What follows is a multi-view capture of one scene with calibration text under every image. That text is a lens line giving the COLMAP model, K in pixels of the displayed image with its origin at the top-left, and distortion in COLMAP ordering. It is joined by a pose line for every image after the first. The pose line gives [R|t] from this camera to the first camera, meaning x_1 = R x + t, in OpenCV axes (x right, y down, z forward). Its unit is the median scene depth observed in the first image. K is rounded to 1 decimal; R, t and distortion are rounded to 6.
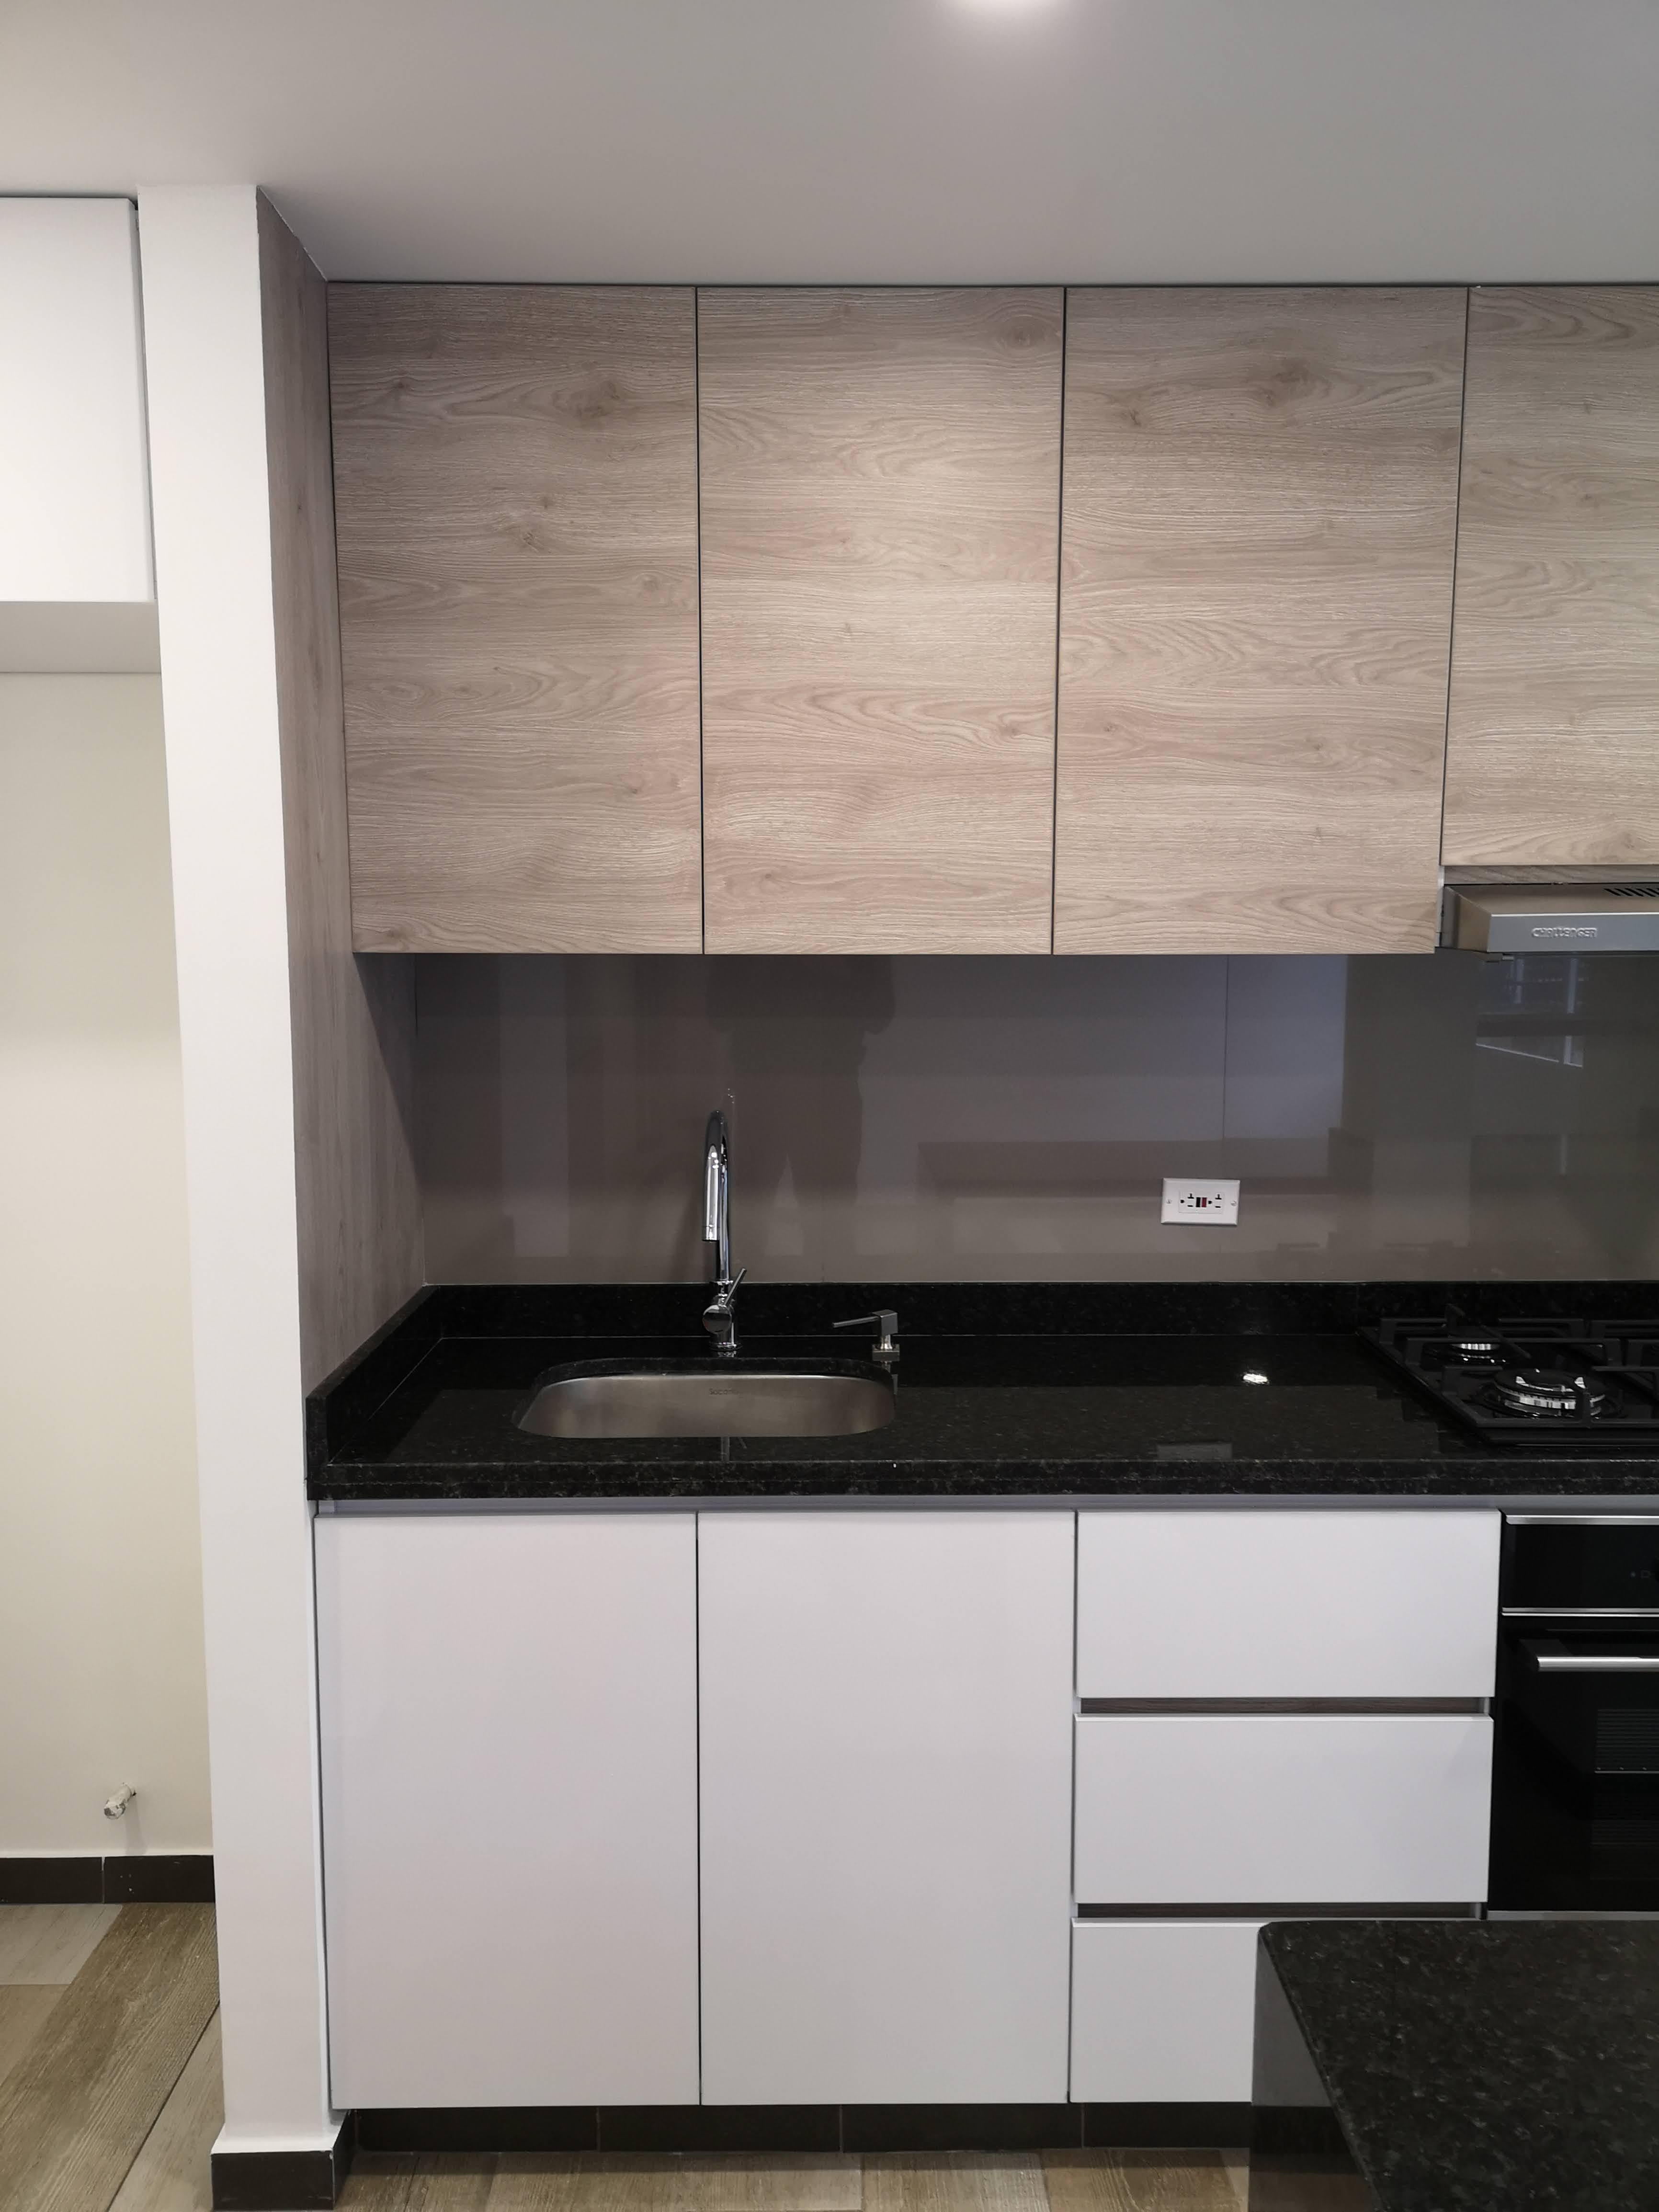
lens RADIAL K [[1685.1, 0, 840.2], [0, 1685.1, 1116.2], [0, 0, 1]] dist [0.063137, -0.065278]
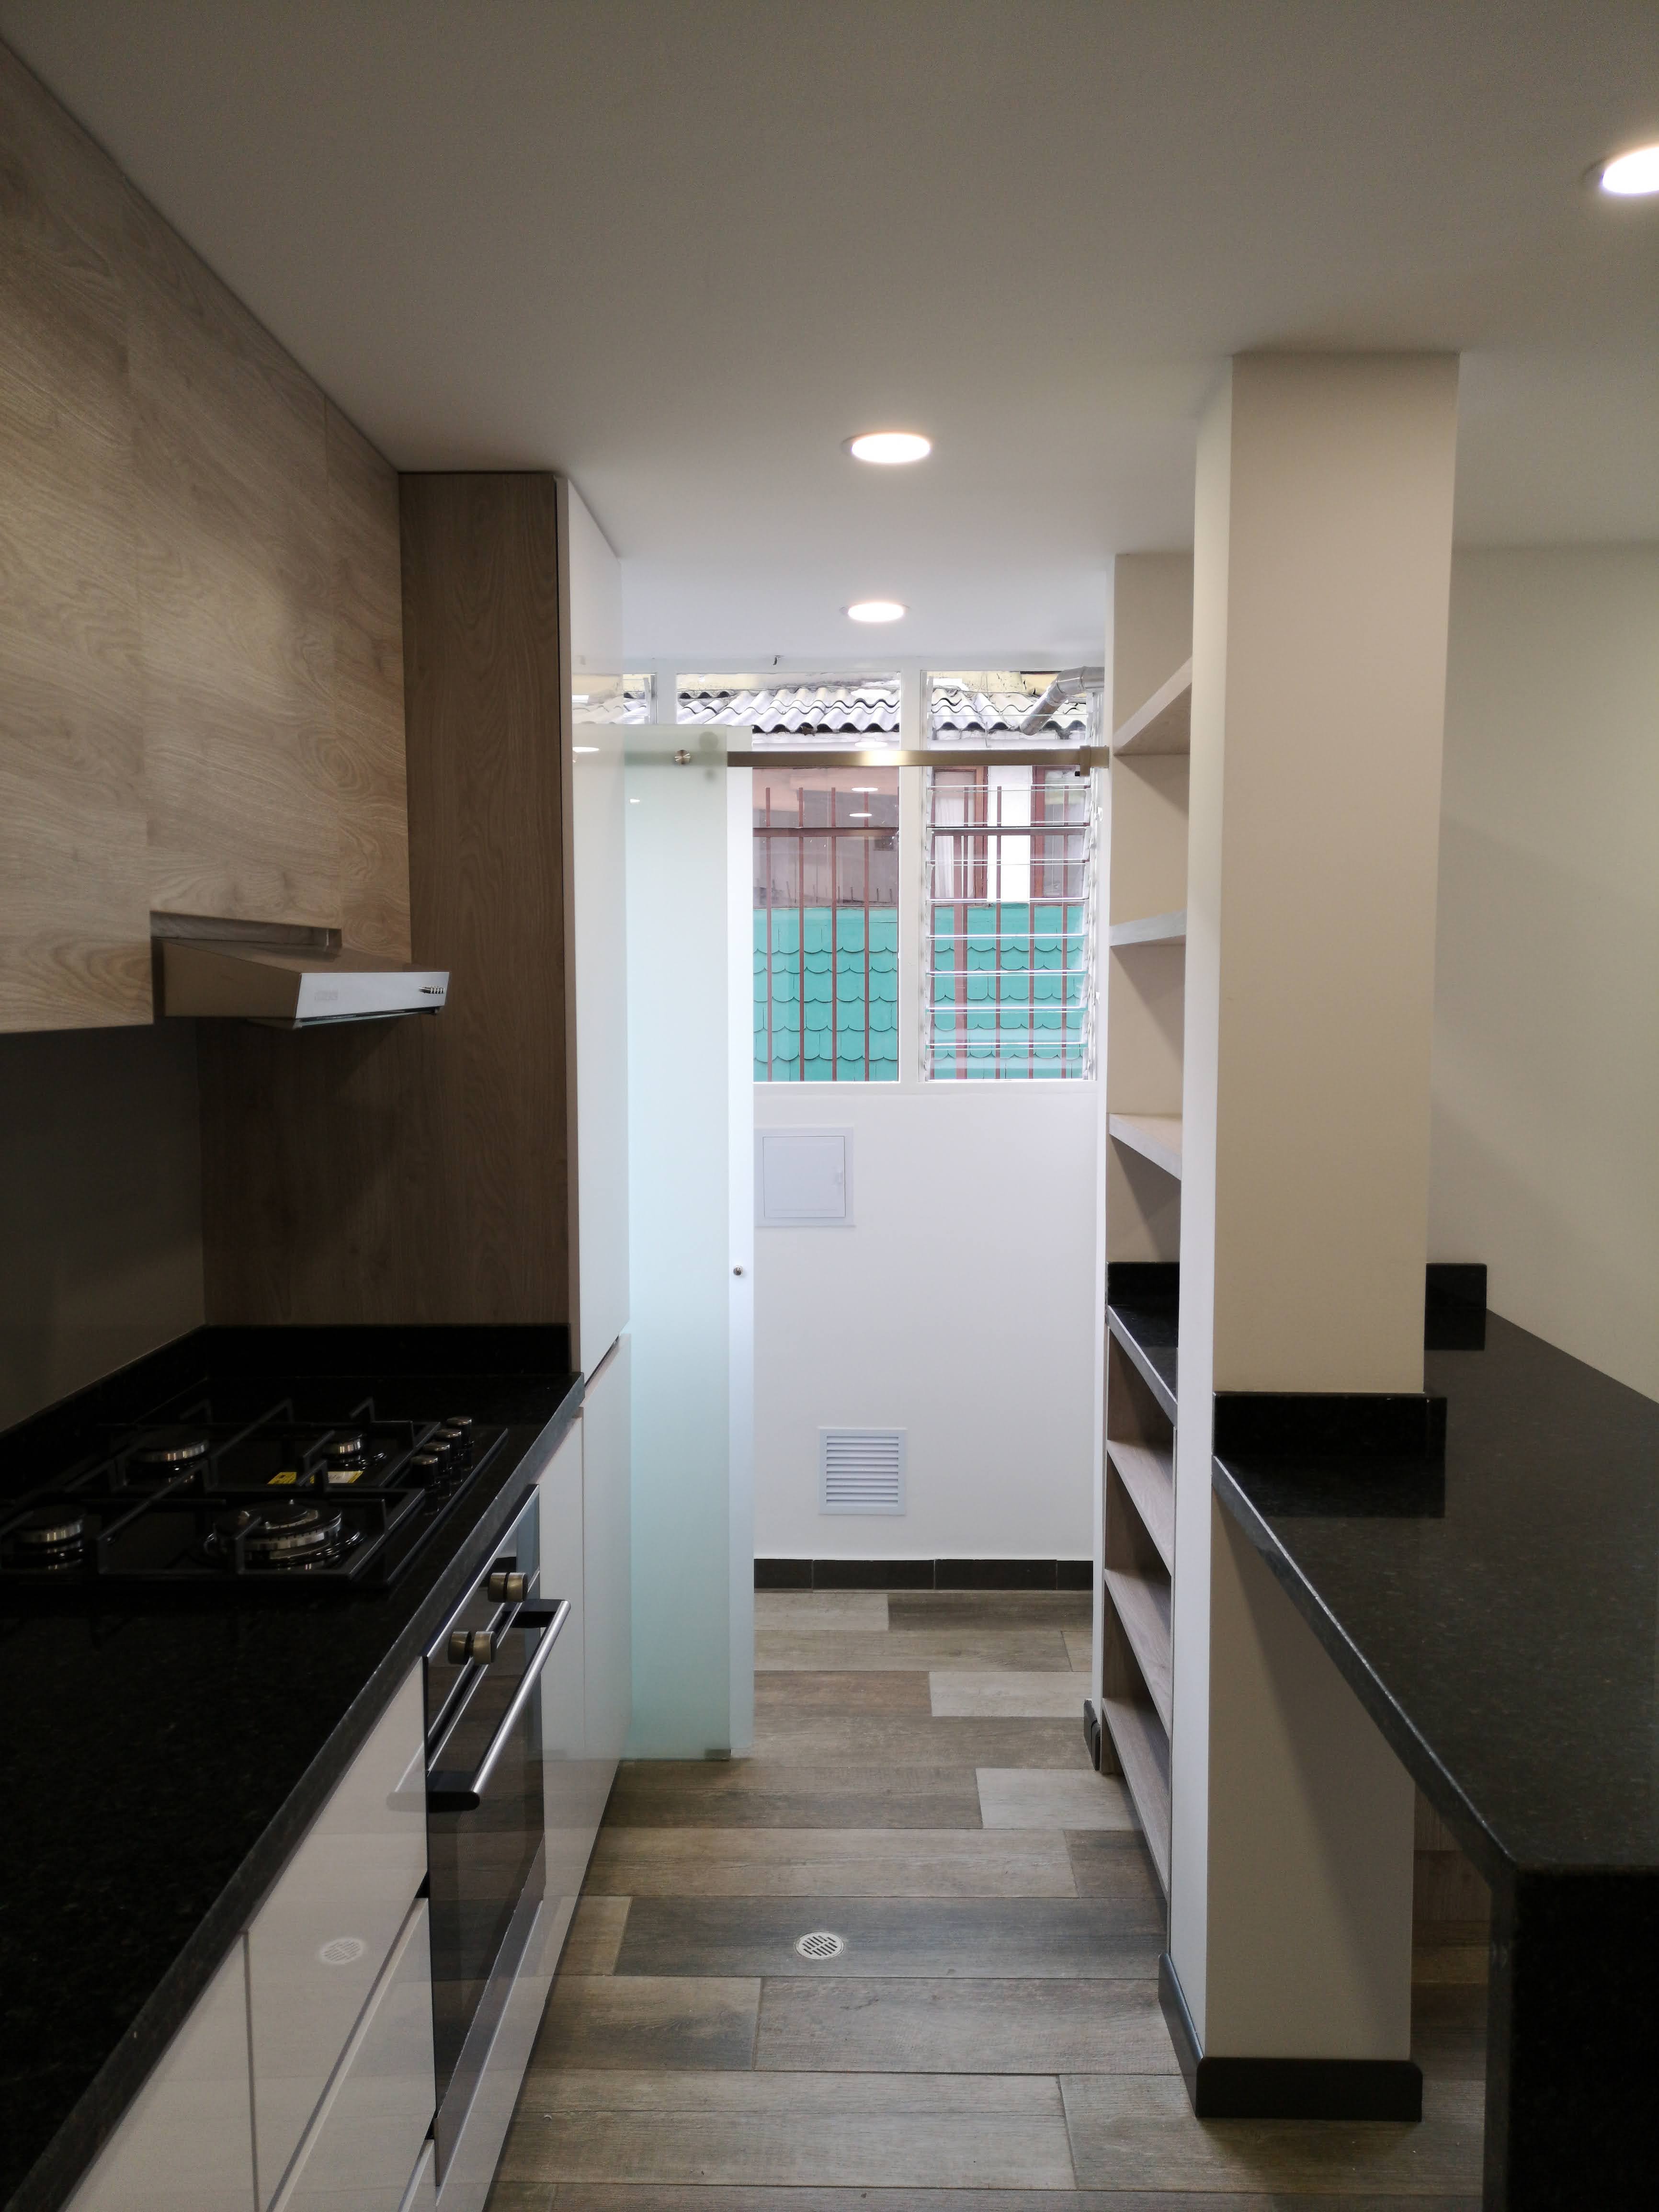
lens RADIAL K [[1685.1, 0, 828.5], [0, 1685.1, 1116.2], [0, 0, 1]] dist [0.063137, -0.065278]
pose [[0.027334, -0.080489, 0.996381, -0.427107], [0.129302, 0.988664, 0.076319, -0.075632], [-0.991228, 0.126748, 0.037432, 0.689082]]
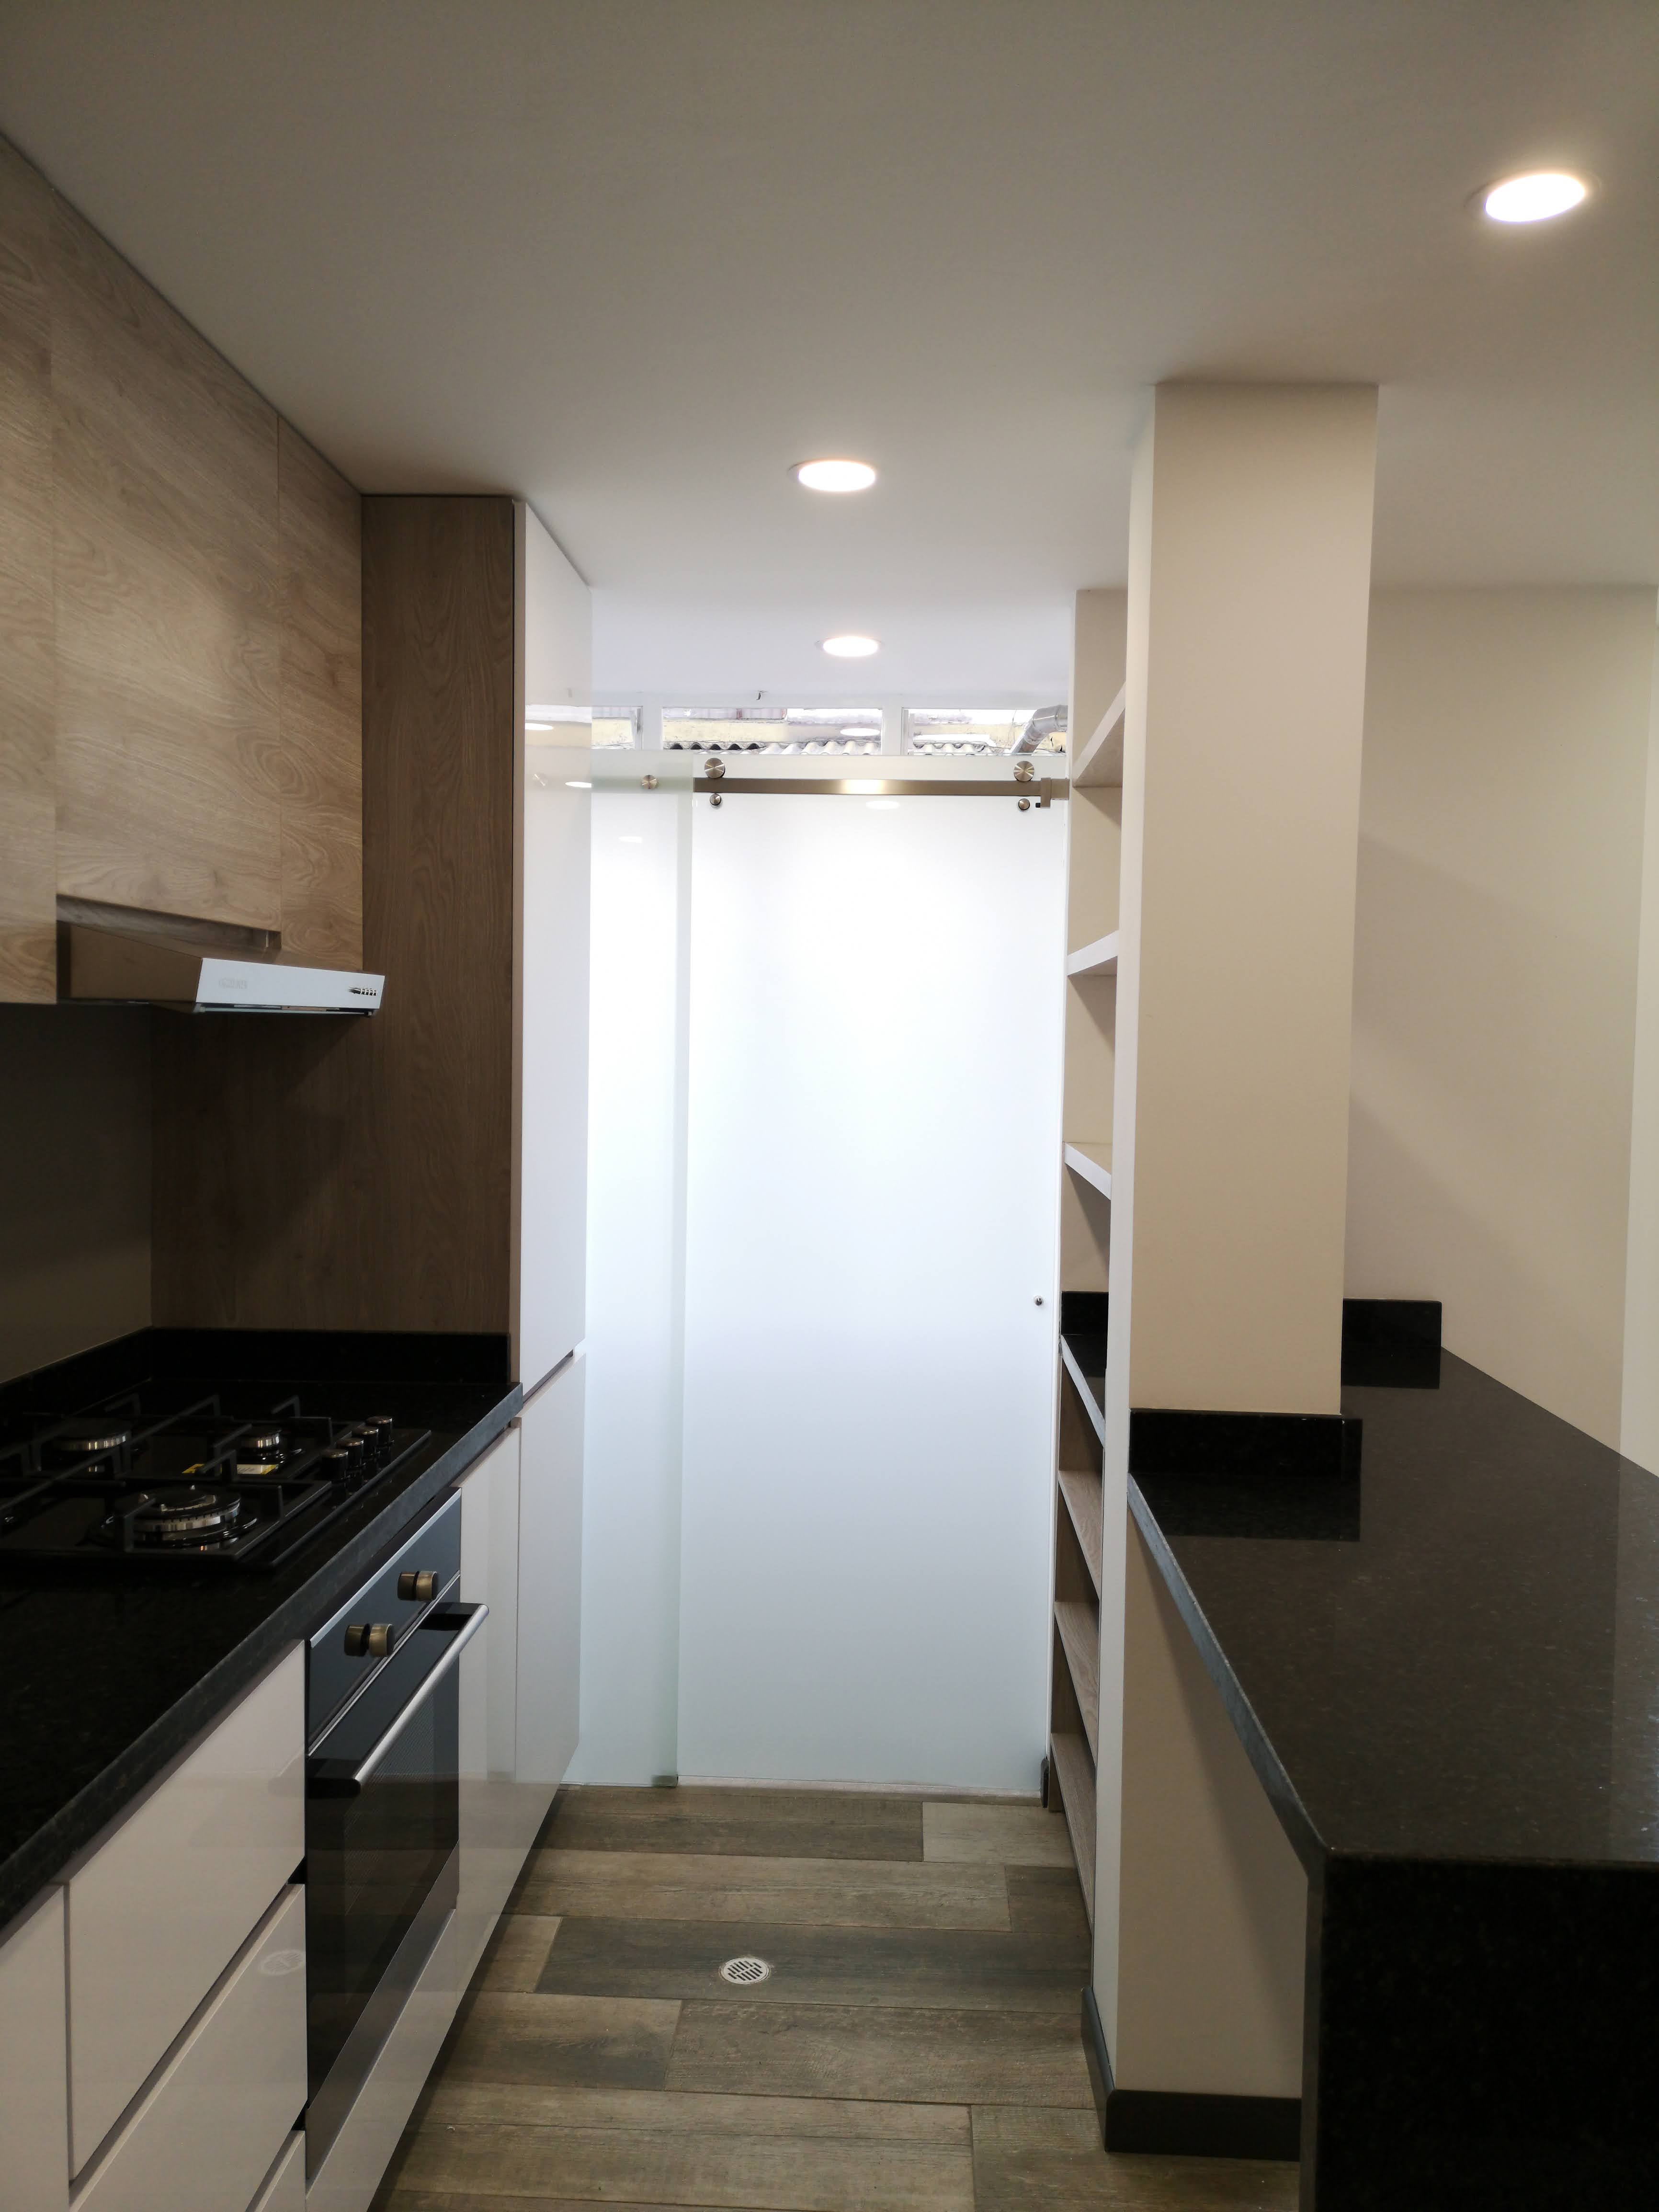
lens RADIAL K [[1685.1, 0, 828.9], [0, 1685.1, 1118.0], [0, 0, 1]] dist [0.063137, -0.065278]
pose [[0.050834, -0.047065, 0.997598, -0.435448], [0.108699, 0.993216, 0.041319, -0.037934], [-0.992774, 0.106337, 0.055605, 0.620497]]
